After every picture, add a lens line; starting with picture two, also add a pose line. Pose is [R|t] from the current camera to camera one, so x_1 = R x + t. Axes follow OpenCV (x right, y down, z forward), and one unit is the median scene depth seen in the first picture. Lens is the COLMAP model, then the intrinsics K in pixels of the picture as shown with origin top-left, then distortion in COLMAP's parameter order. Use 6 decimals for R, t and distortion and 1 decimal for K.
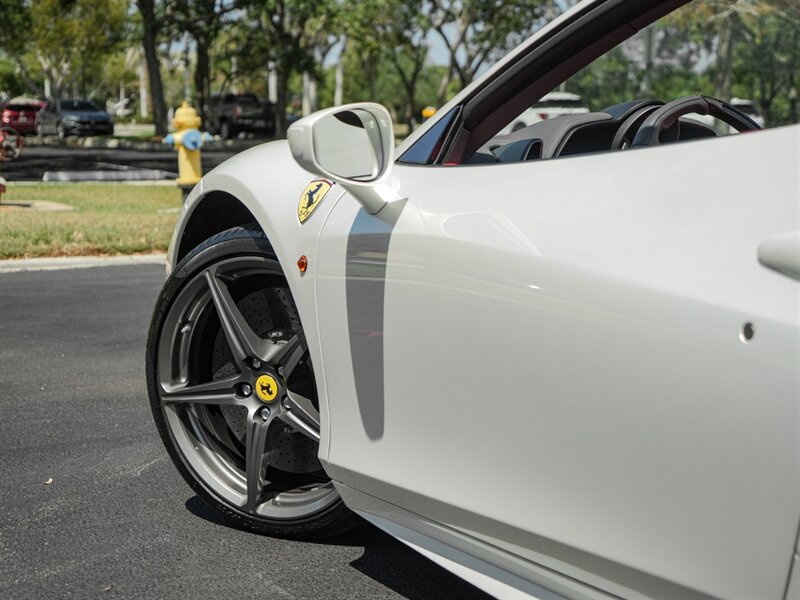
lens RADIAL K [[1371.0, 0, 403.0], [0, 1371.0, 290.3], [0, 0, 1]] dist [-0.000715, 0.000000]
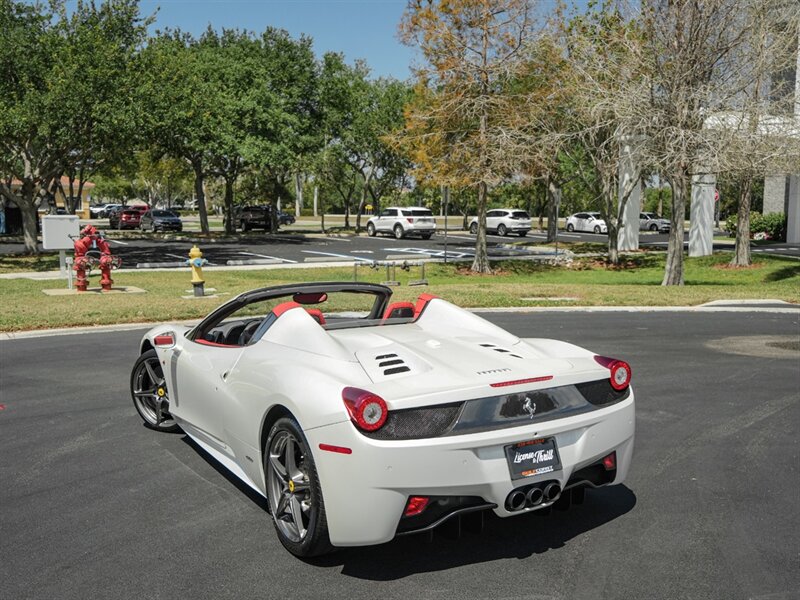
lens RADIAL K [[777.0, 0, 418.0], [0, 777.0, 292.6], [0, 0, 1]] dist [0.003688, 0.000000]
pose [[0.997128, -0.004522, 0.075596, 0.038046], [0.005686, 0.999869, -0.015182, -0.014232], [-0.075518, 0.015568, 0.997023, -0.101719]]
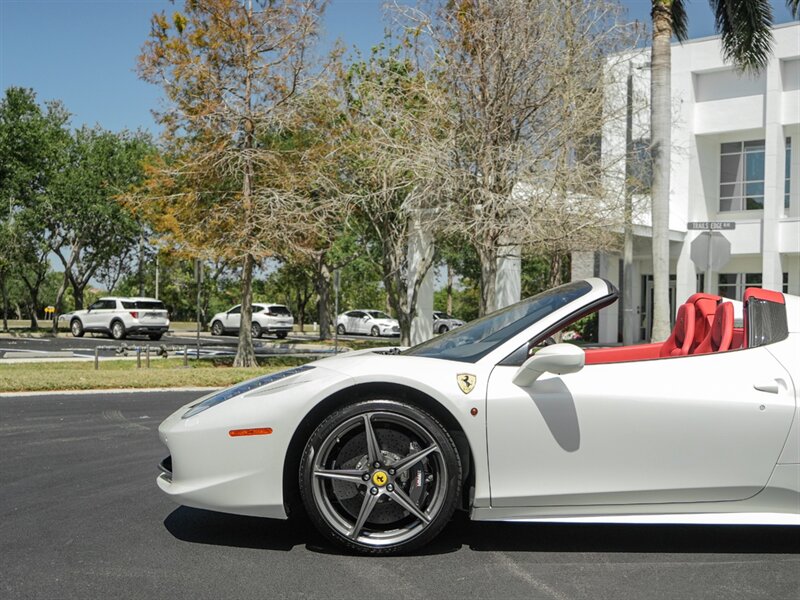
lens RADIAL K [[1070.2, 0, 412.2], [0, 1070.2, 326.7], [0, 0, 1]] dist [0.006241, 0.000000]
pose [[0.939436, 0.006873, 0.342654, -0.004840], [0.032715, 0.993435, -0.109620, 0.015510], [-0.341158, 0.114191, 0.933044, -0.161281]]
